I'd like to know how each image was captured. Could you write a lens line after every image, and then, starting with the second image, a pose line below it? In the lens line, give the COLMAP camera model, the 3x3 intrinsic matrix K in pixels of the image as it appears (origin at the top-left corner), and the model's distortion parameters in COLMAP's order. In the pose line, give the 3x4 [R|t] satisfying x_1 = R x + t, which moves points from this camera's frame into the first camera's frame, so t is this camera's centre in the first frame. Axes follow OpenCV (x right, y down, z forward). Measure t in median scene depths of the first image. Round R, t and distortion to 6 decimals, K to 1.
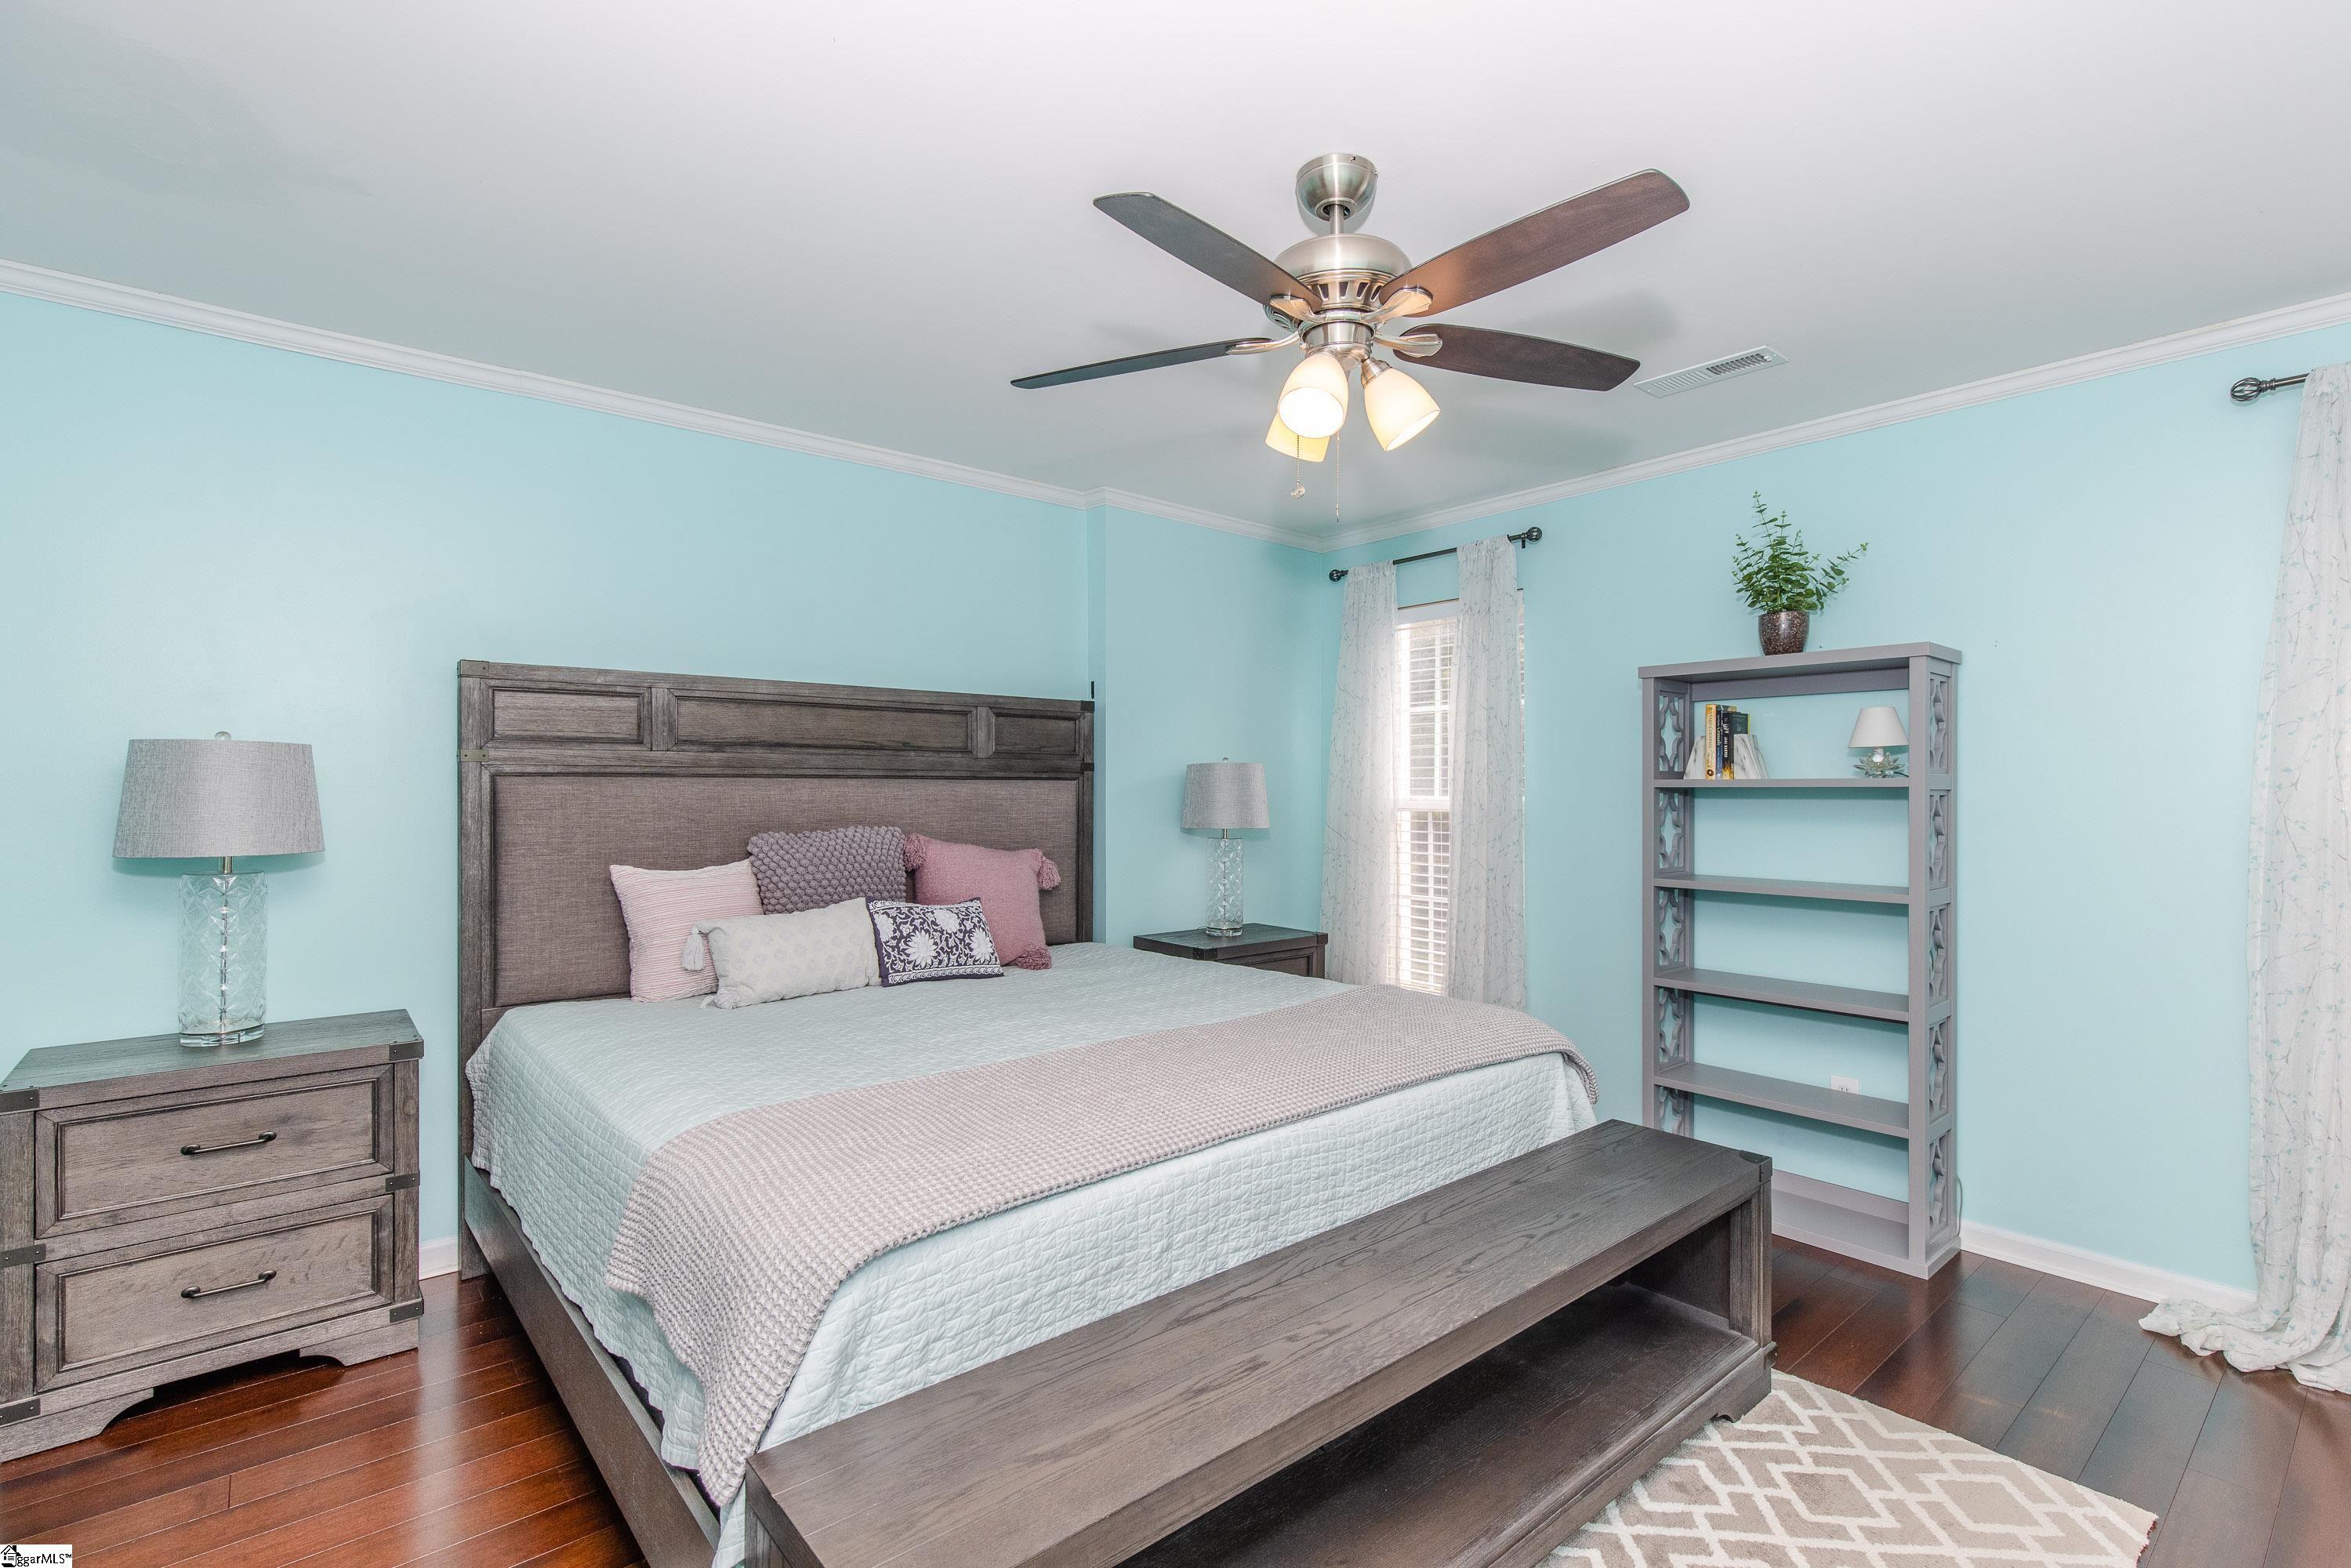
lens RADIAL K [[1073.2, 0, 1175.5], [0, 1073.2, 784.0], [0, 0, 1]] dist [0.001200, 0.000061]
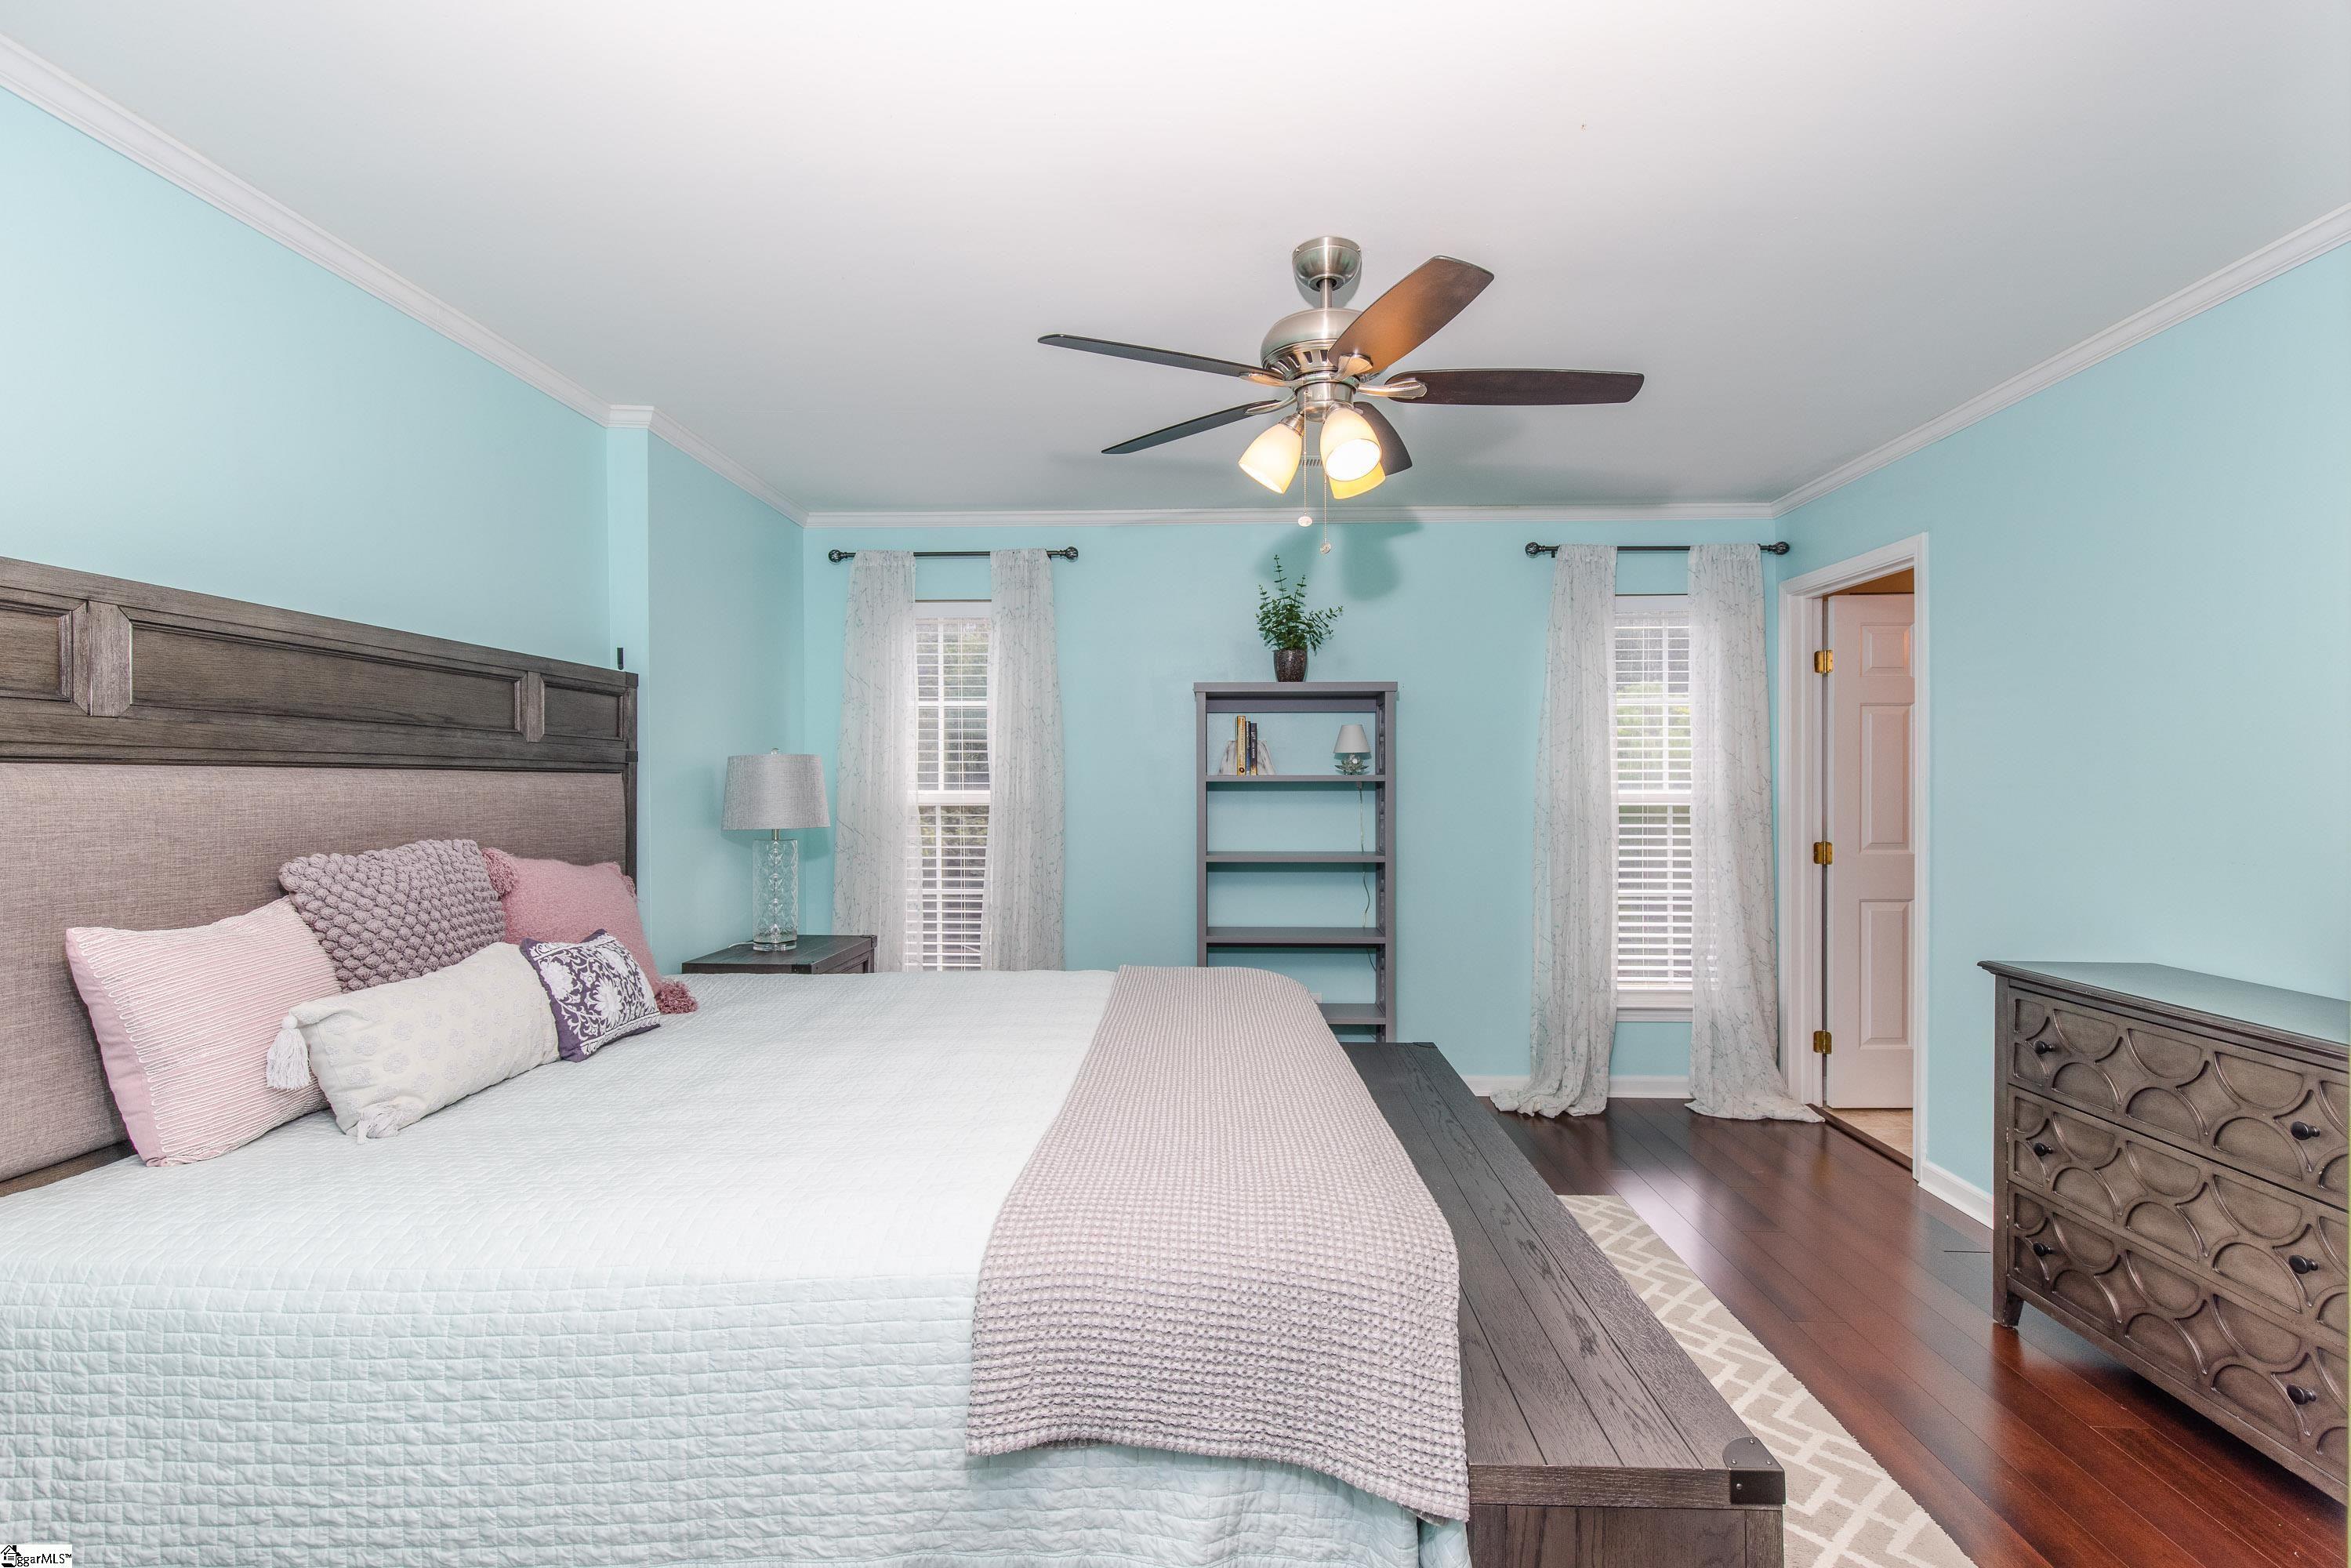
lens RADIAL K [[1073.2, 0, 1175.5], [0, 1073.2, 784.0], [0, 0, 1]] dist [0.001200, 0.000061]
pose [[0.668938, -0.002001, 0.743316, -0.511055], [-0.002544, 0.999984, 0.004982, -0.000392], [-0.743314, -0.005224, 0.668922, 0.215288]]
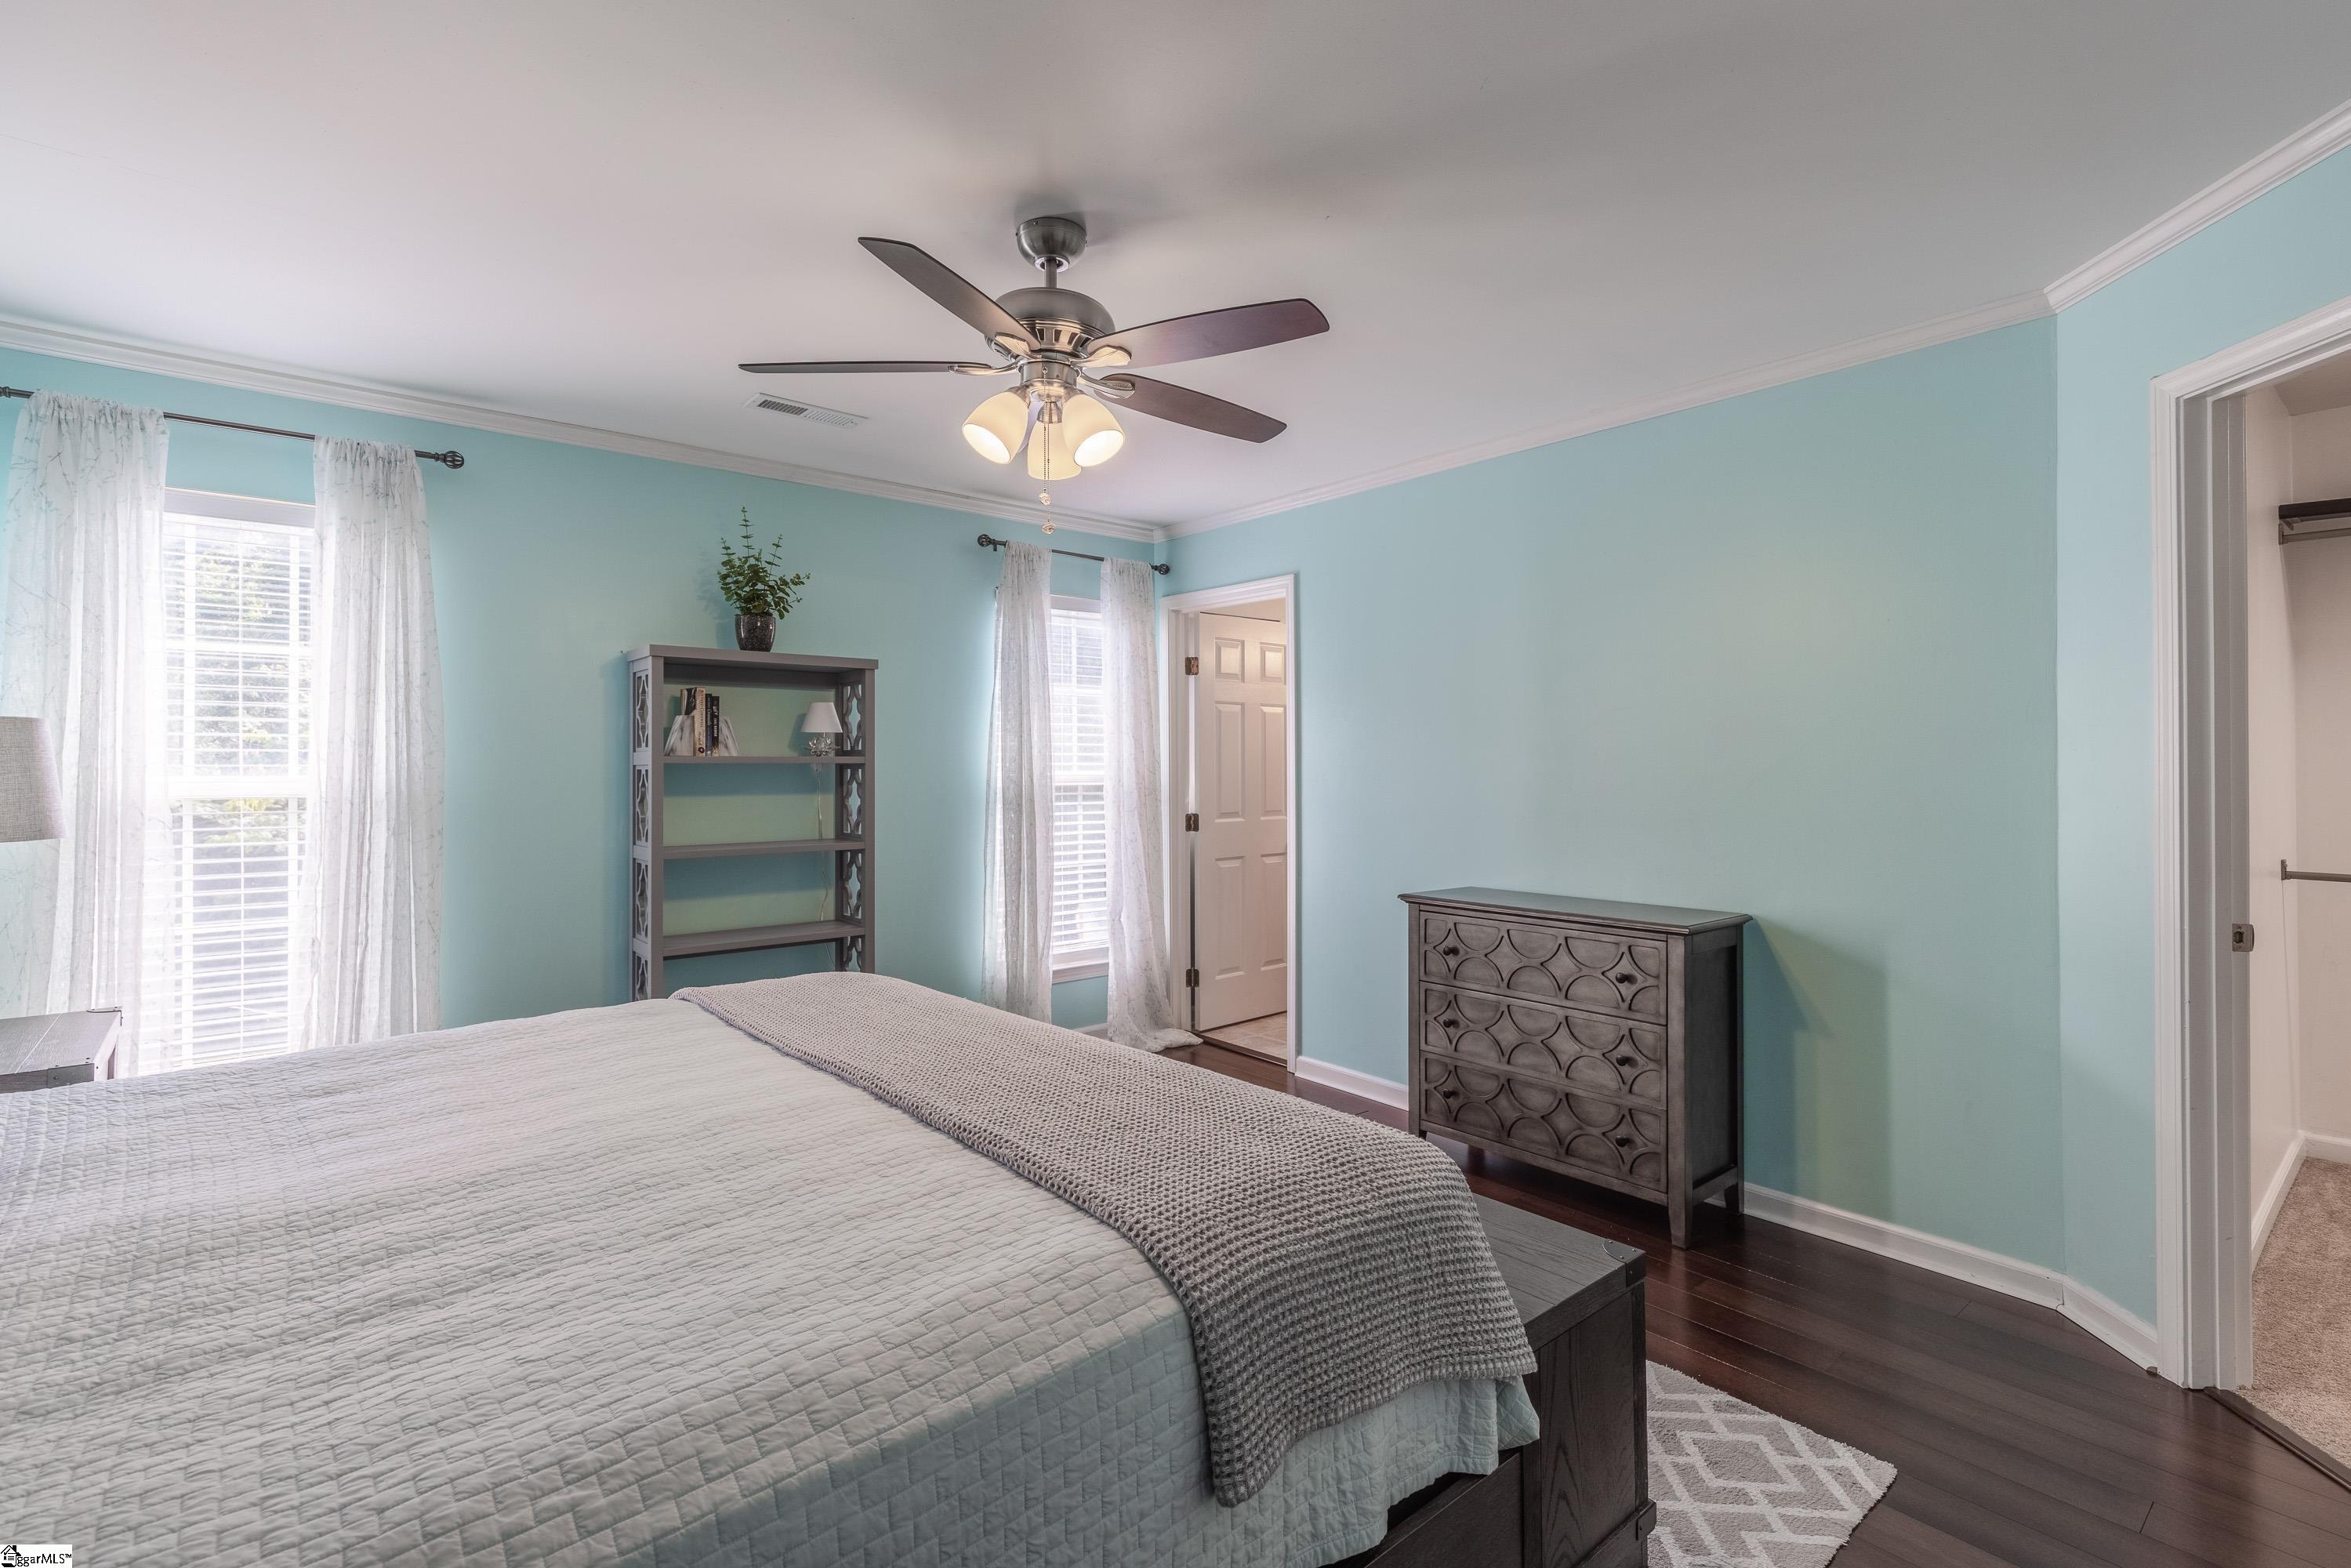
lens RADIAL K [[1088.7, 0, 1178.5], [0, 1088.7, 748.3], [0, 0, 1]] dist [0.010350, -0.000062]
pose [[-0.005065, 0.014257, 0.999886, -0.630795], [-0.004233, 0.999889, -0.014279, 0.001293], [-0.999978, -0.004305, -0.005004, 0.533744]]
